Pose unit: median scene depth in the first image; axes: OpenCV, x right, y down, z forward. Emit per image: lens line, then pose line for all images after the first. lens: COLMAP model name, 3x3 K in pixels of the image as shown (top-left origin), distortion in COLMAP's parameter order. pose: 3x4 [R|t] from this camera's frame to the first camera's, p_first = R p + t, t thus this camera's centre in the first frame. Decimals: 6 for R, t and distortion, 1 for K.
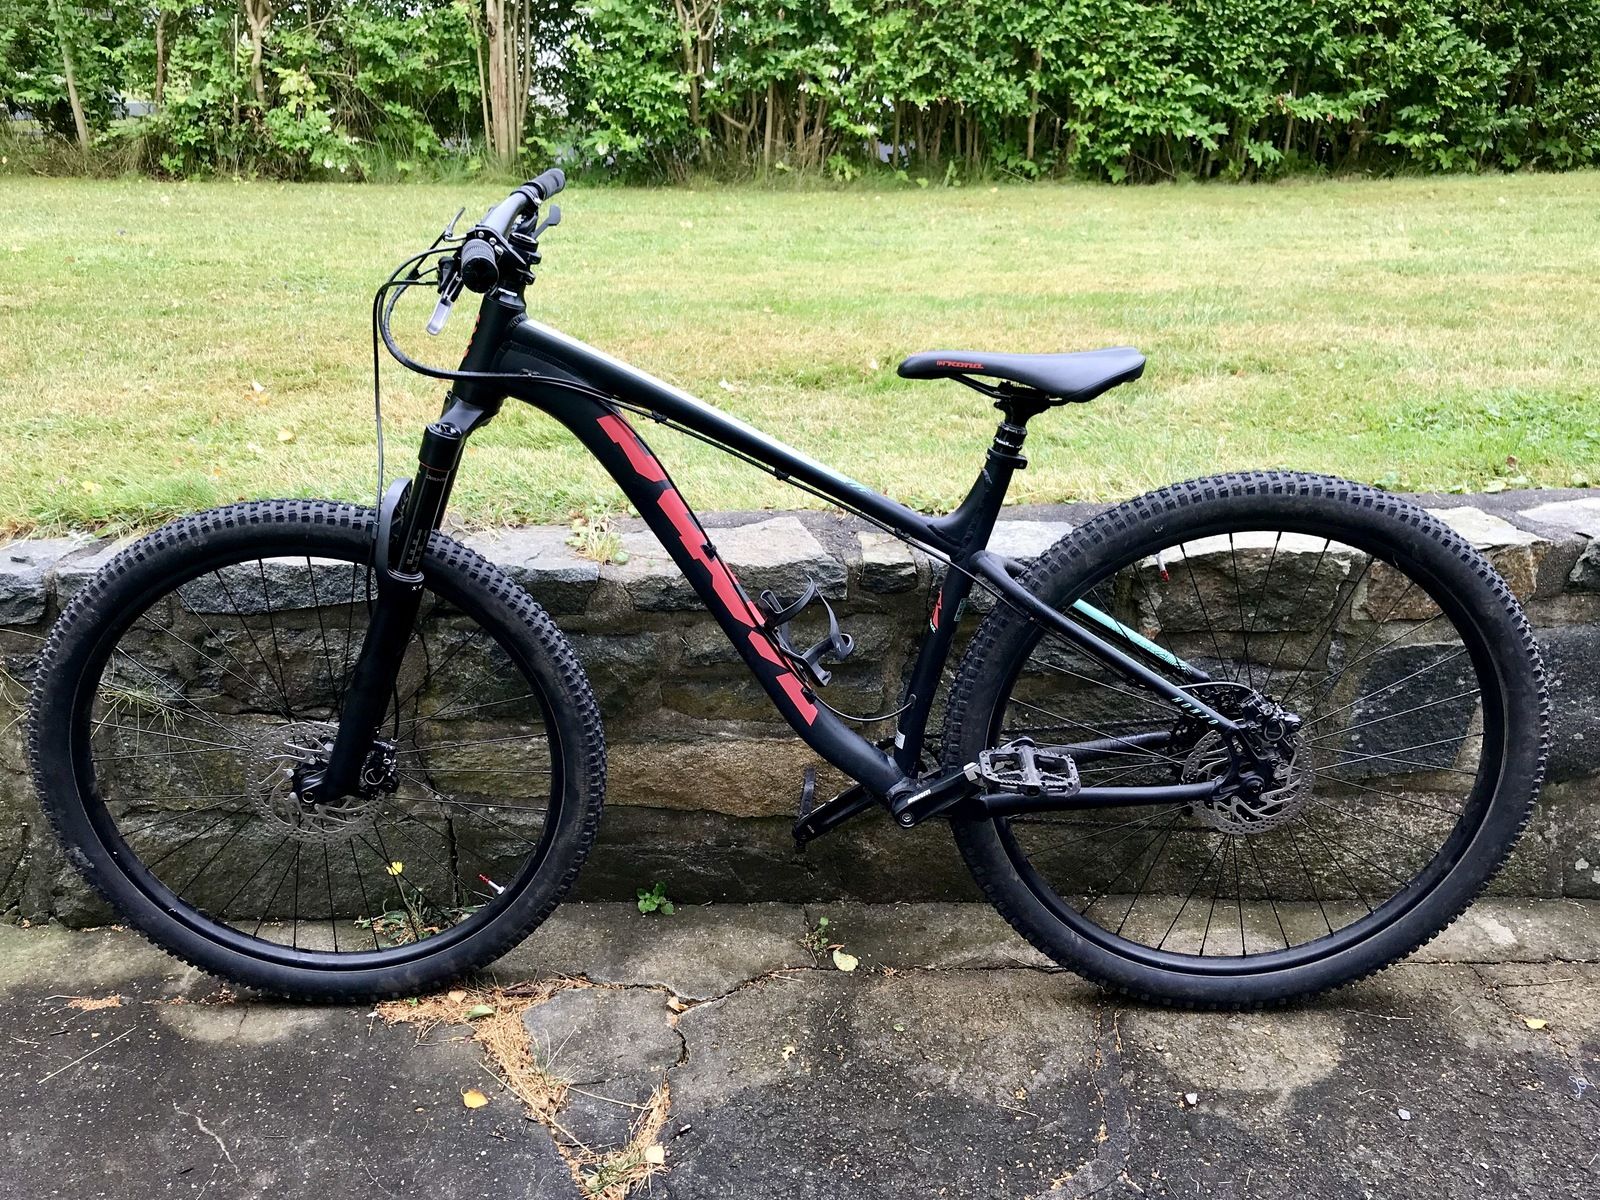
lens RADIAL K [[1304.5, 0, 798.7], [0, 1304.5, 595.4], [0, 0, 1]] dist [0.005592, 0.001851]
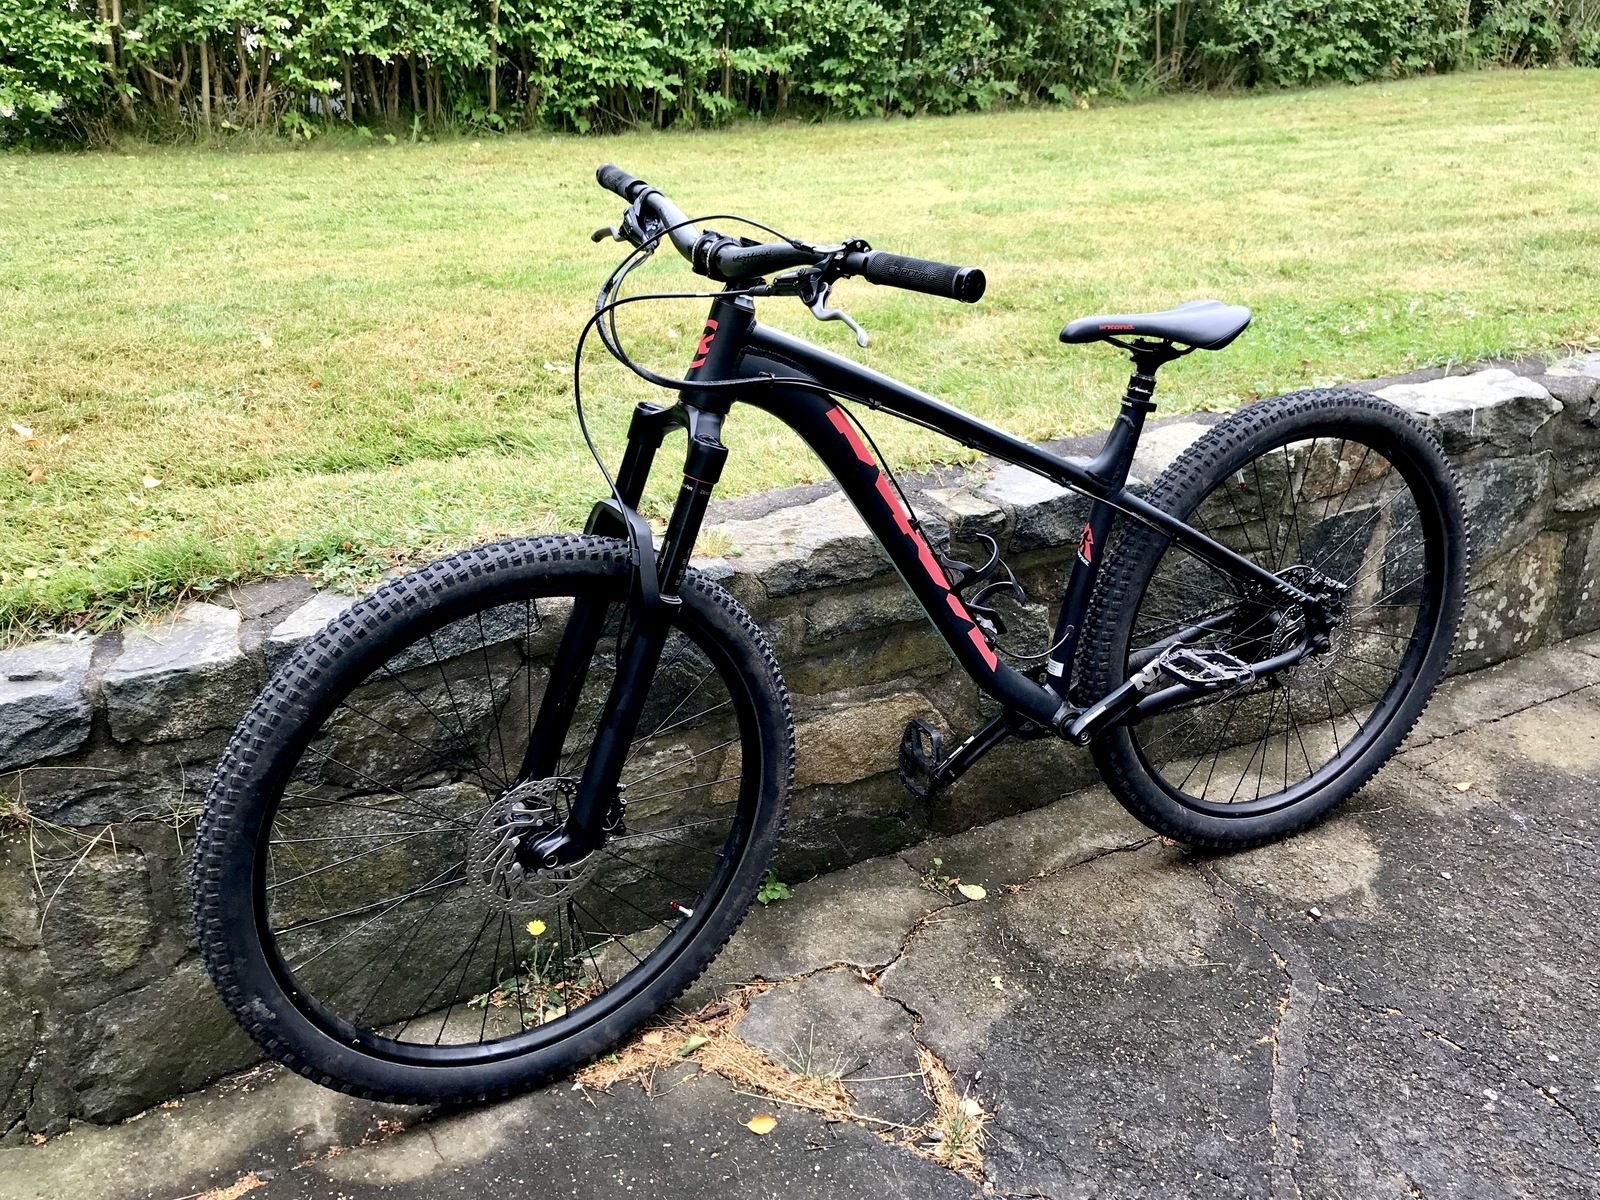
lens RADIAL K [[1304.5, 0, 877.1], [0, 1304.5, 511.8], [0, 0, 1]] dist [0.005592, 0.001851]
pose [[0.887098, -0.150881, 0.436224, -0.451429], [0.160525, 0.986919, 0.014914, -0.052974], [-0.432768, 0.056795, 0.899714, 0.059789]]
